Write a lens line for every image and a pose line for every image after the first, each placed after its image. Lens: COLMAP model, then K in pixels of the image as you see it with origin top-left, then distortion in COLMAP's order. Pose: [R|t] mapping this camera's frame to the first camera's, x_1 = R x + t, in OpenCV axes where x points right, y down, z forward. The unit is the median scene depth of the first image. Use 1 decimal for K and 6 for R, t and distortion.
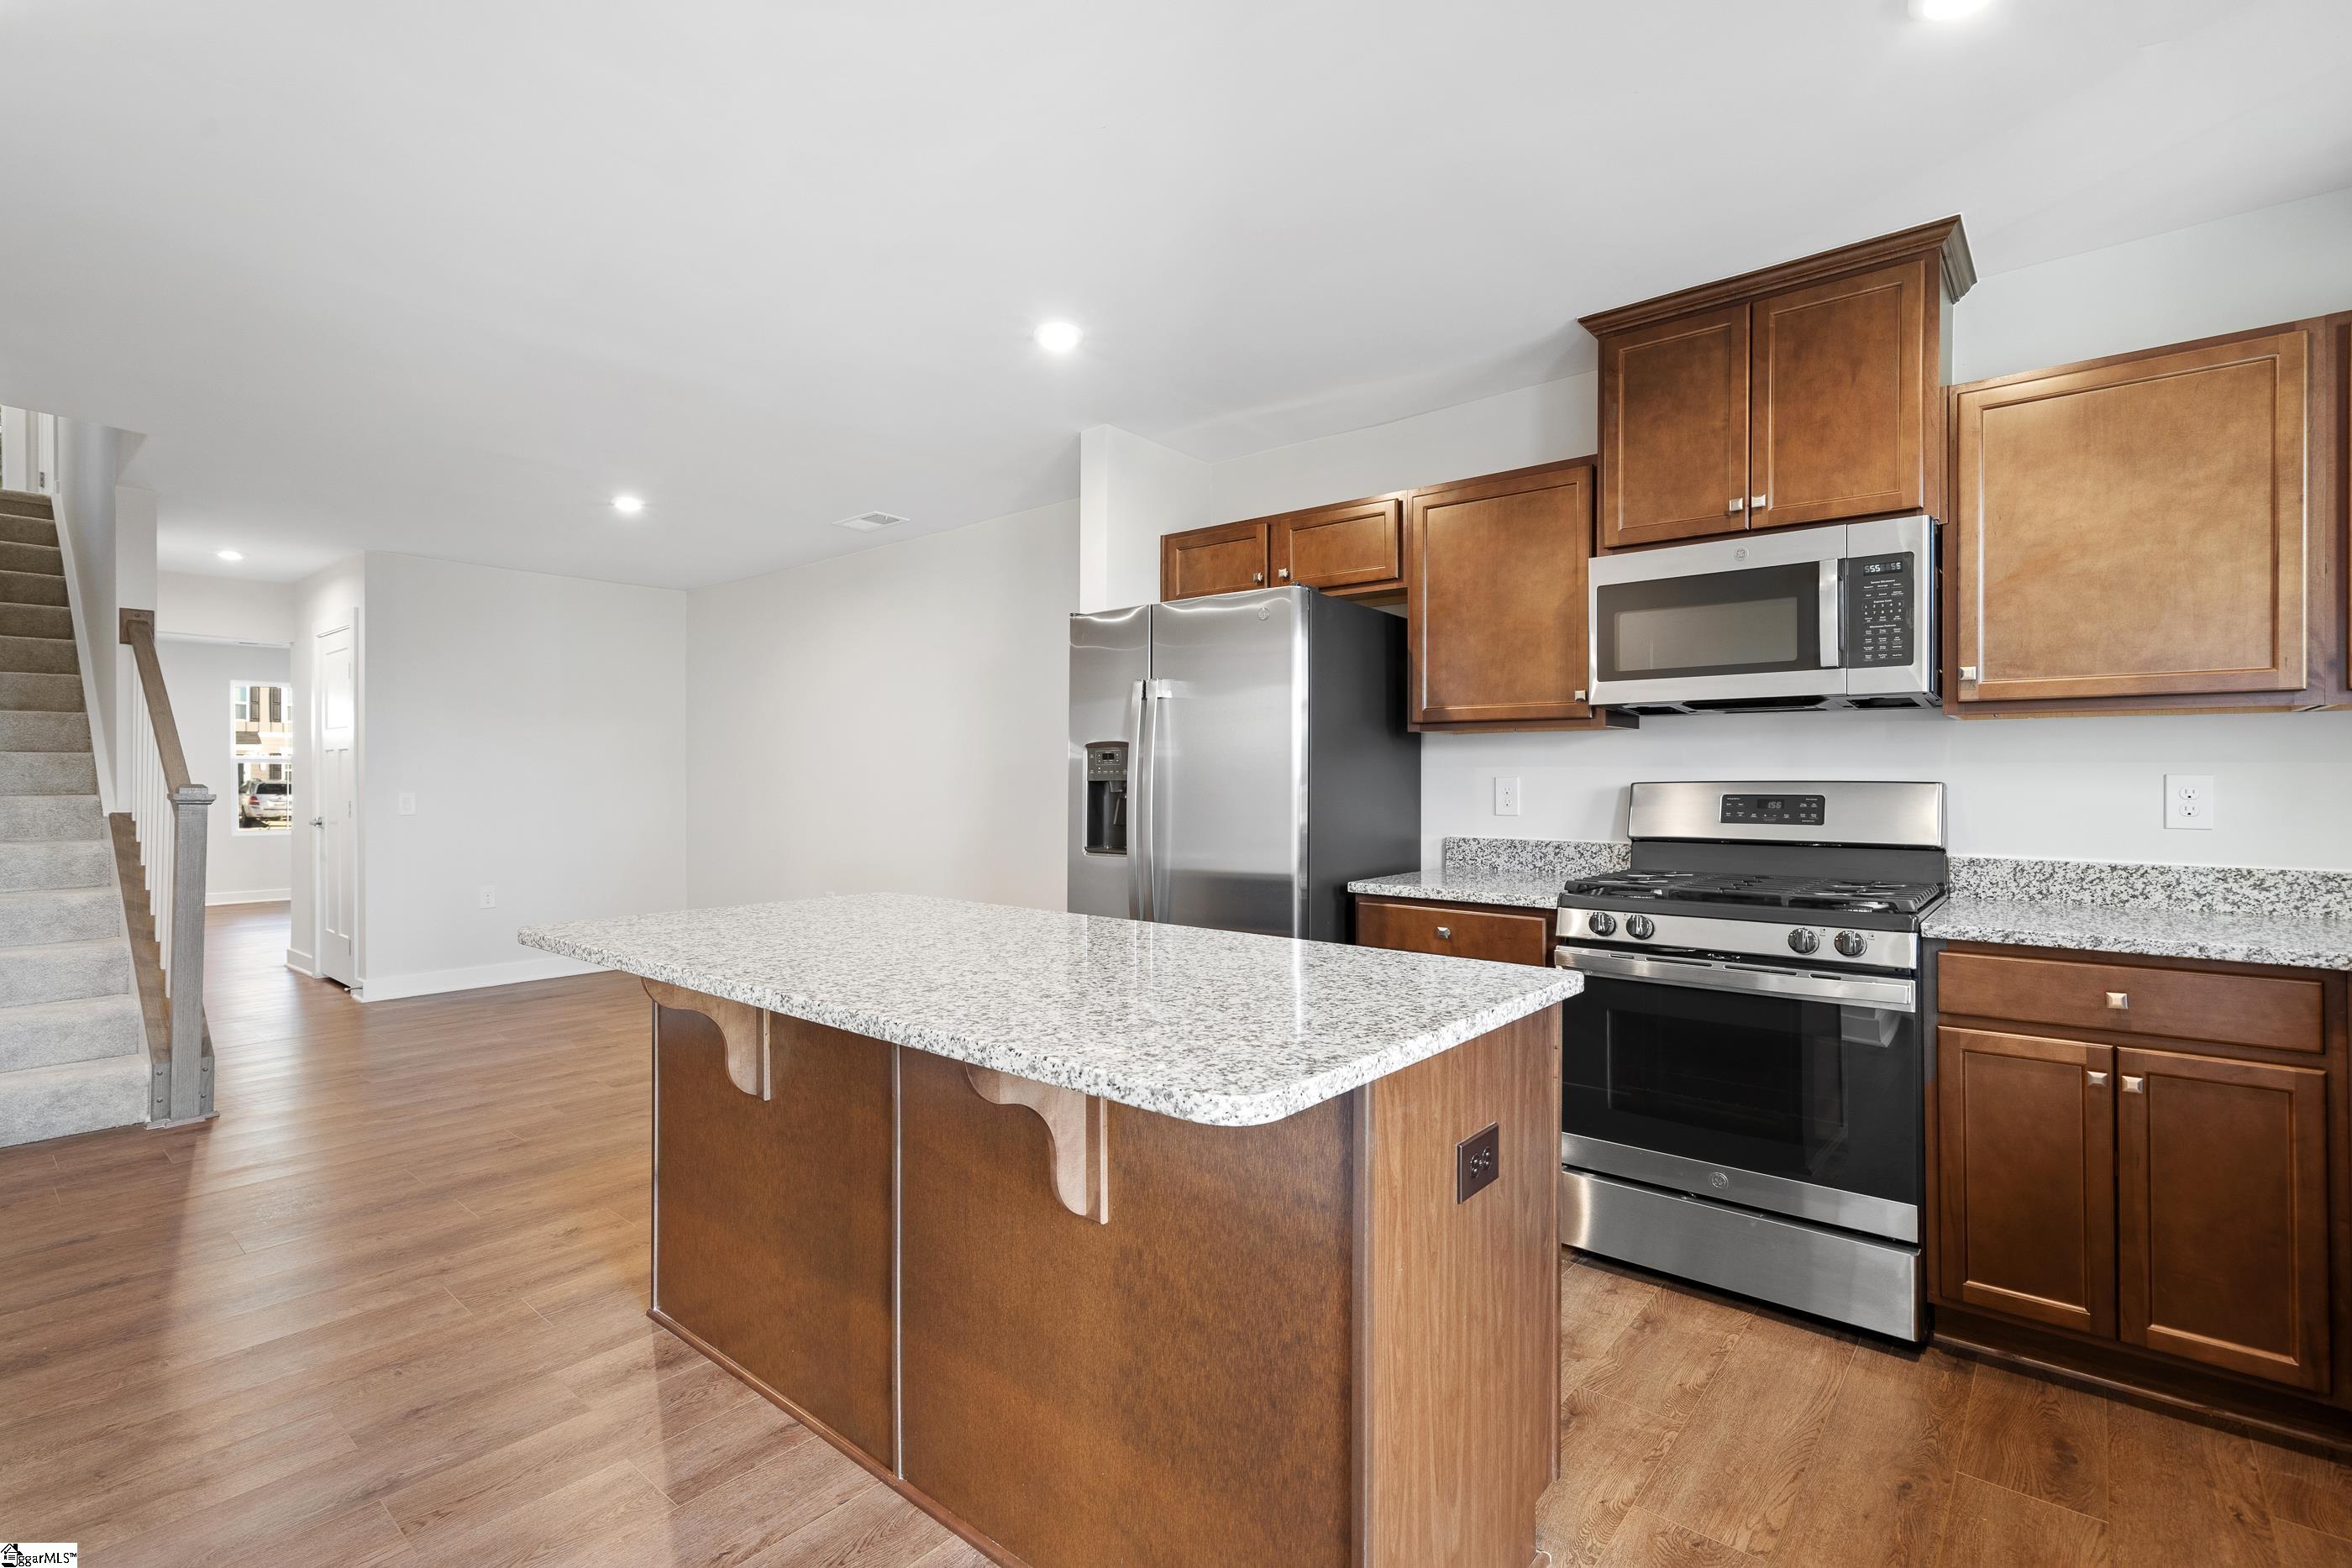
lens RADIAL K [[1073.8, 0, 1155.5], [0, 1073.8, 772.1], [0, 0, 1]] dist [0.002607, 0.001922]
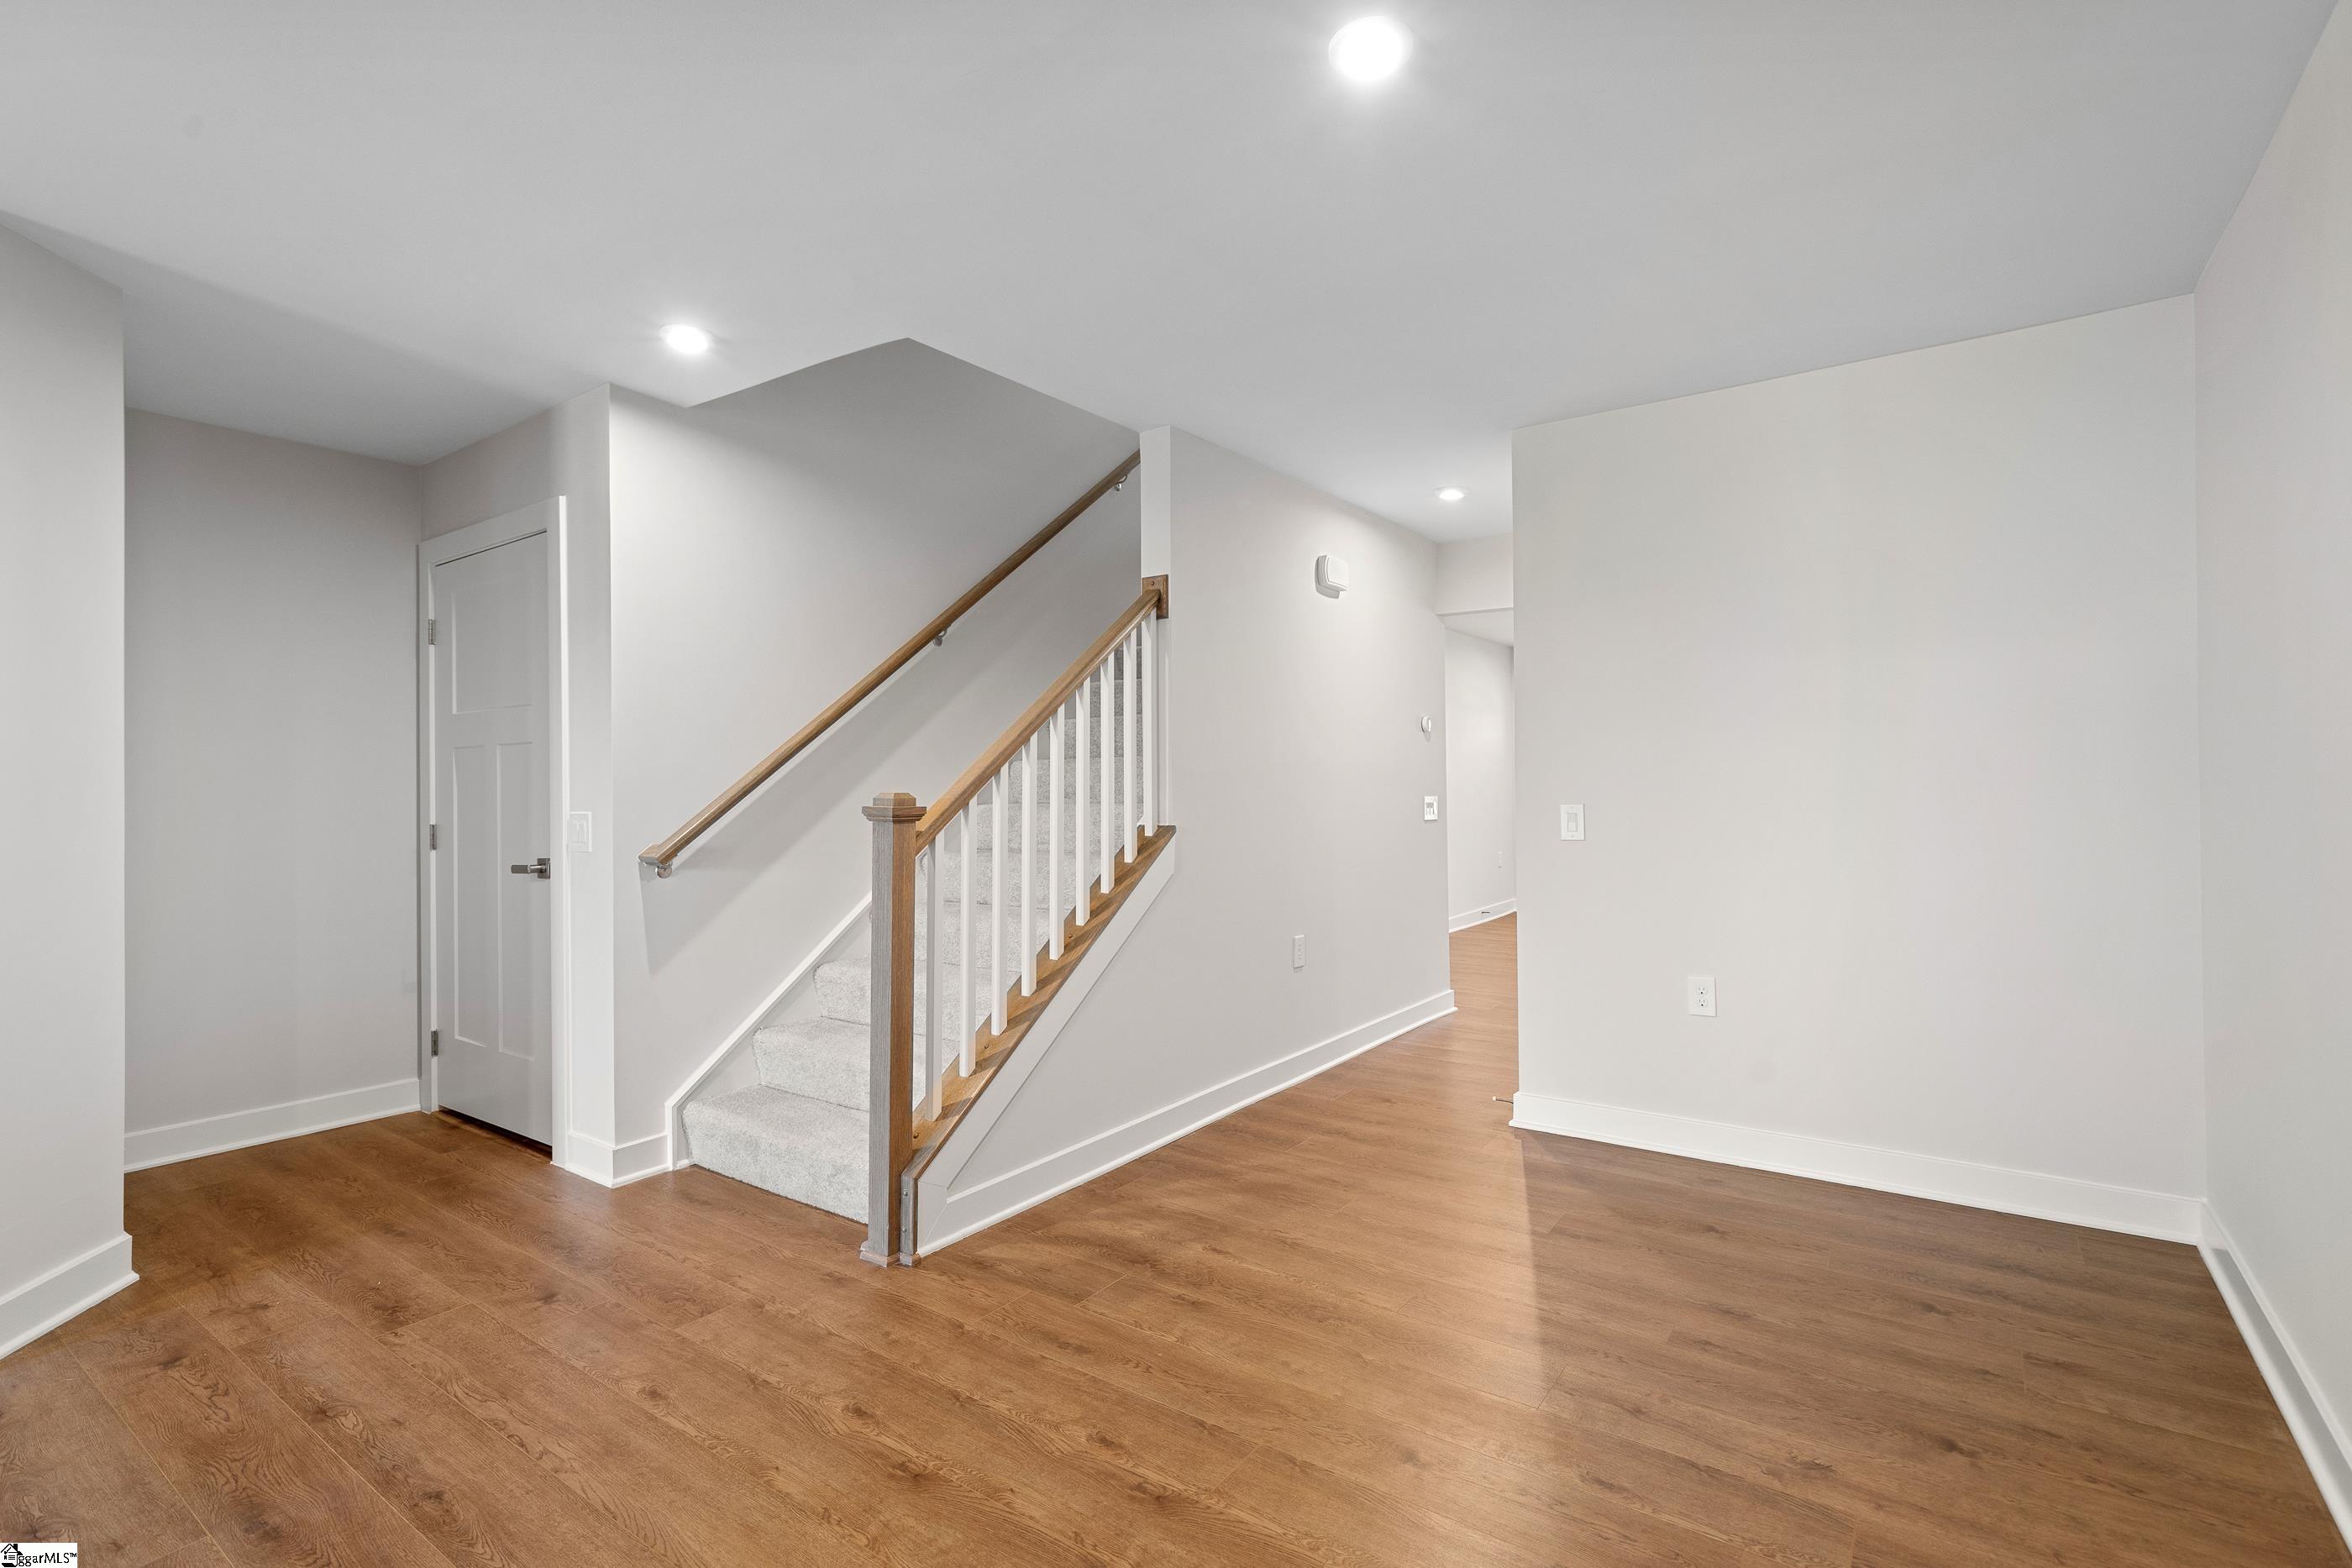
lens RADIAL K [[1073.8, 0, 1164.9], [0, 1073.8, 789.9], [0, 0, 1]] dist [0.002607, 0.001922]
pose [[0.082436, -0.006830, -0.996573, -0.255958], [0.015061, 0.999871, -0.005607, 0.026953], [0.996483, -0.014547, 0.082528, 1.787631]]
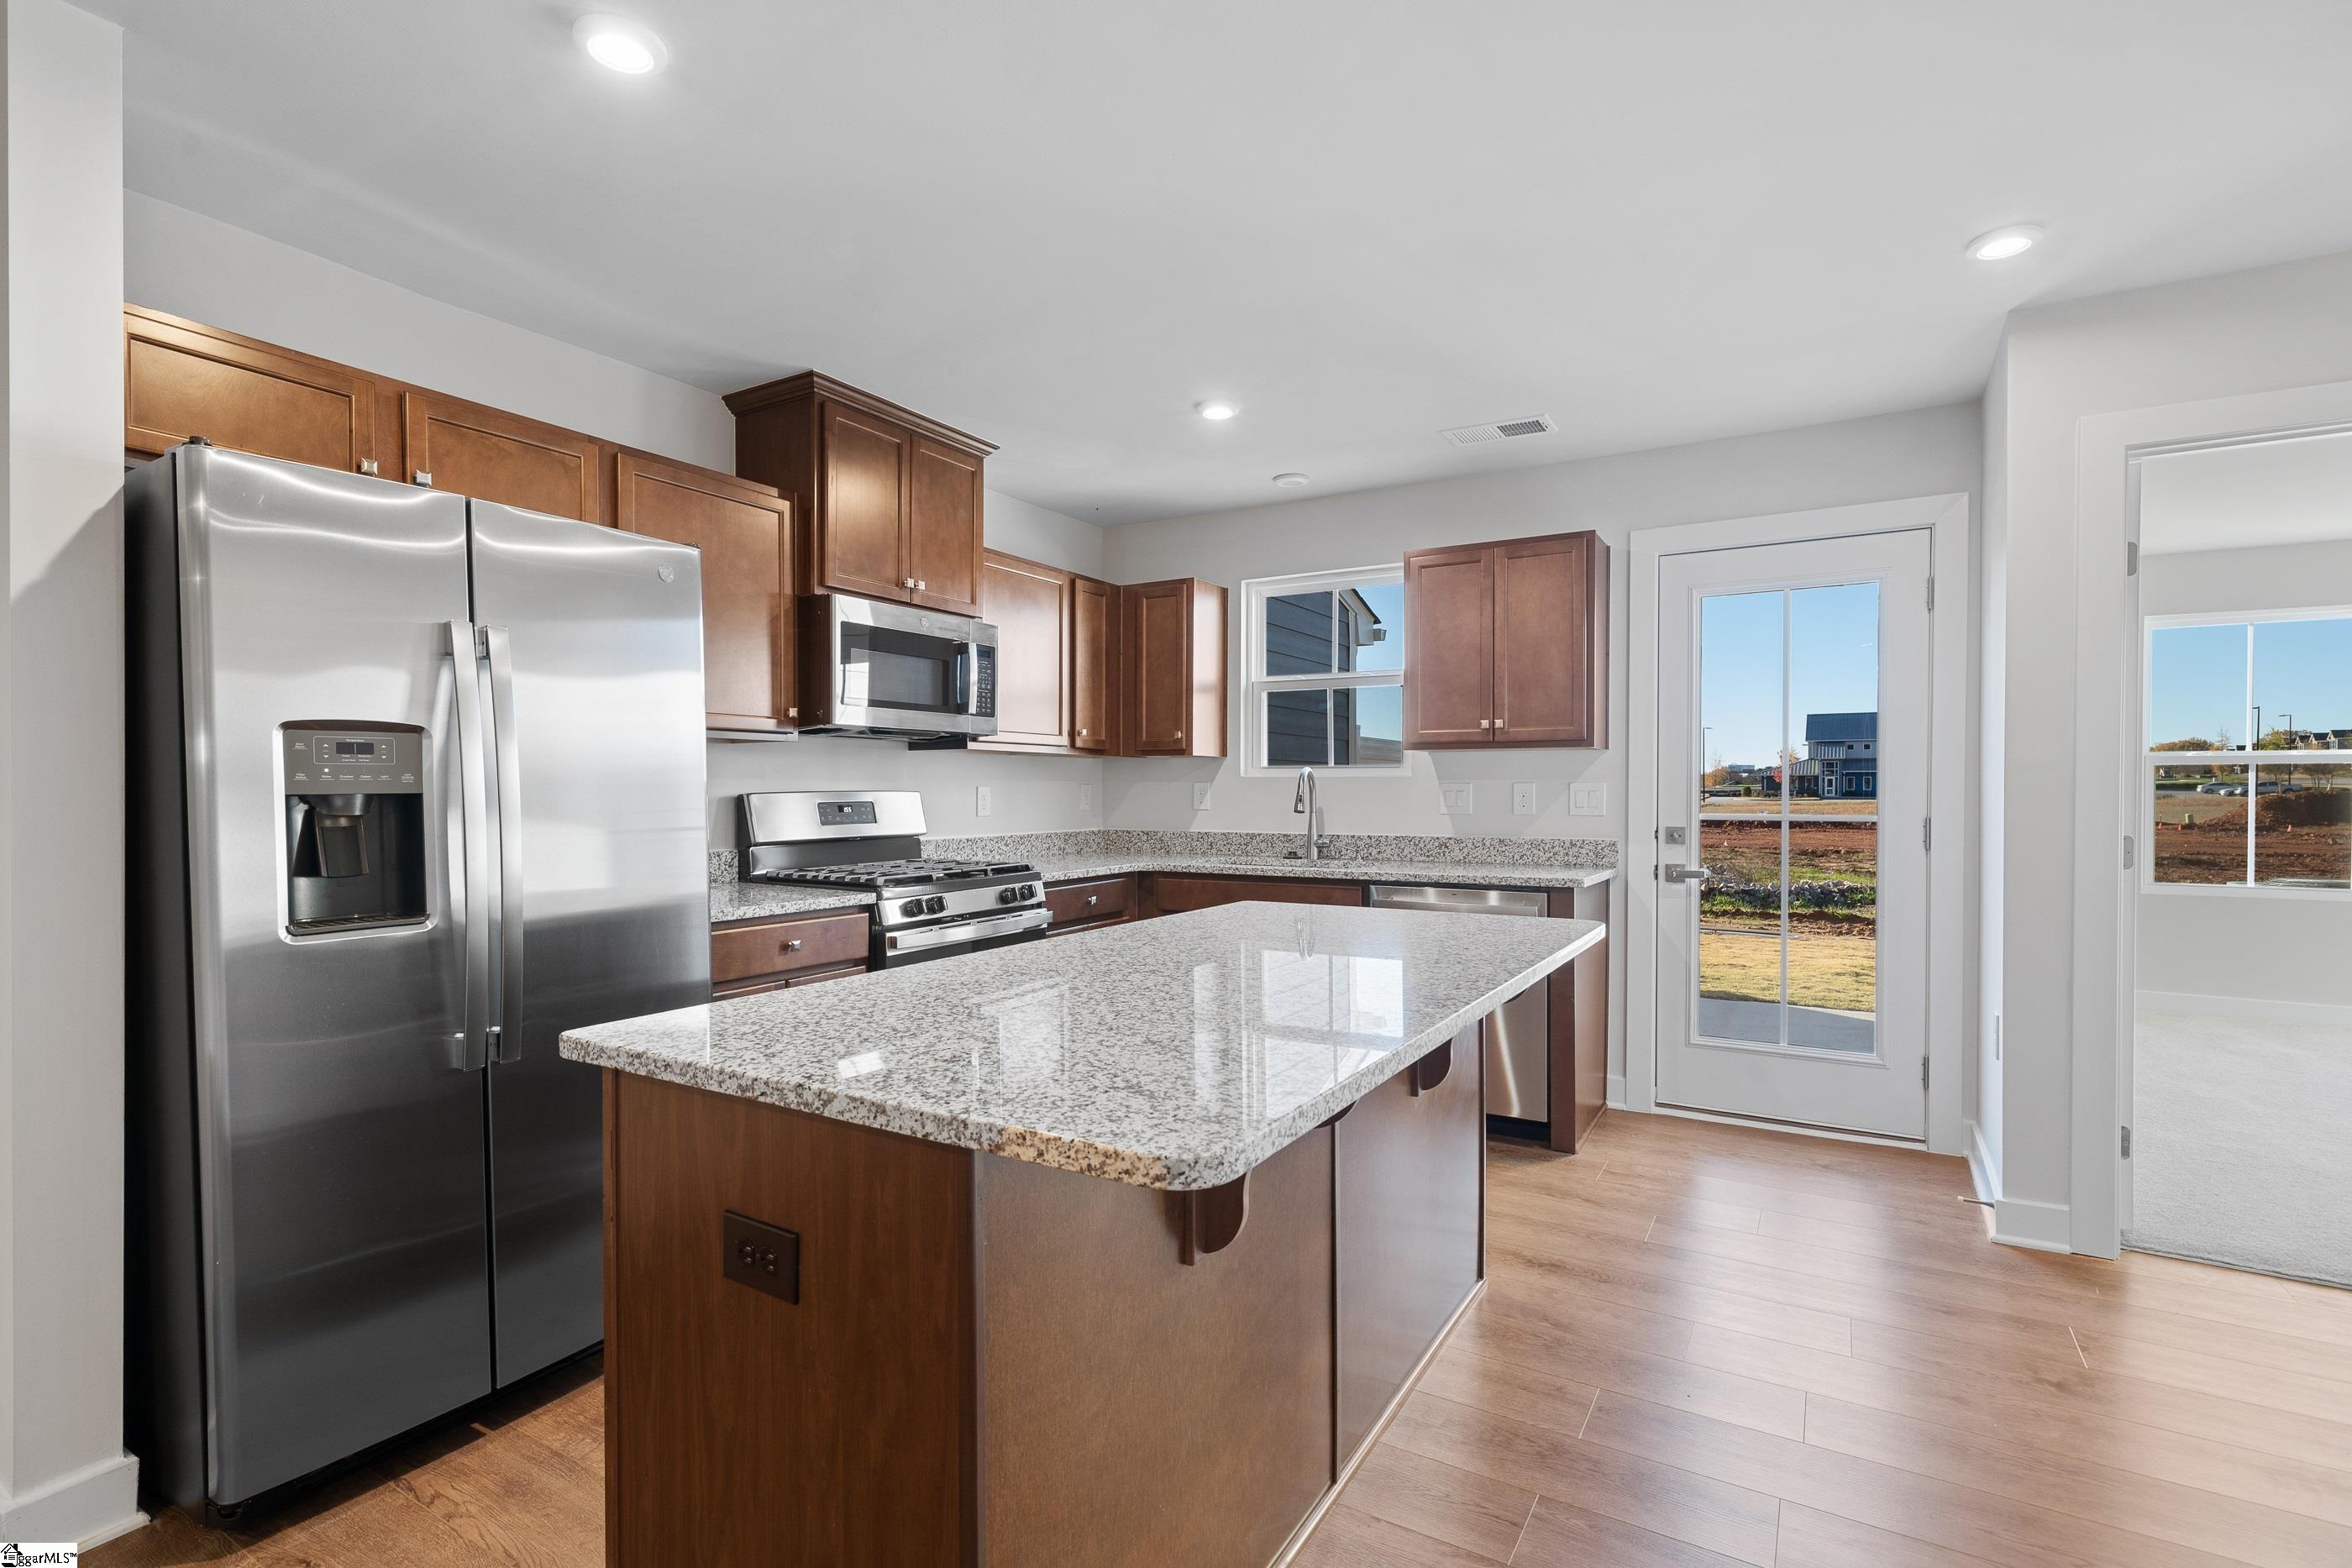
lens RADIAL K [[1073.8, 0, 1132.8], [0, 1073.8, 783.3], [0, 0, 1]] dist [0.002607, 0.001922]
pose [[-0.131502, 0.005046, 0.991303, -0.932141], [-0.002730, 0.999981, -0.005453, 0.006491], [-0.991312, -0.003423, -0.131485, 1.029721]]
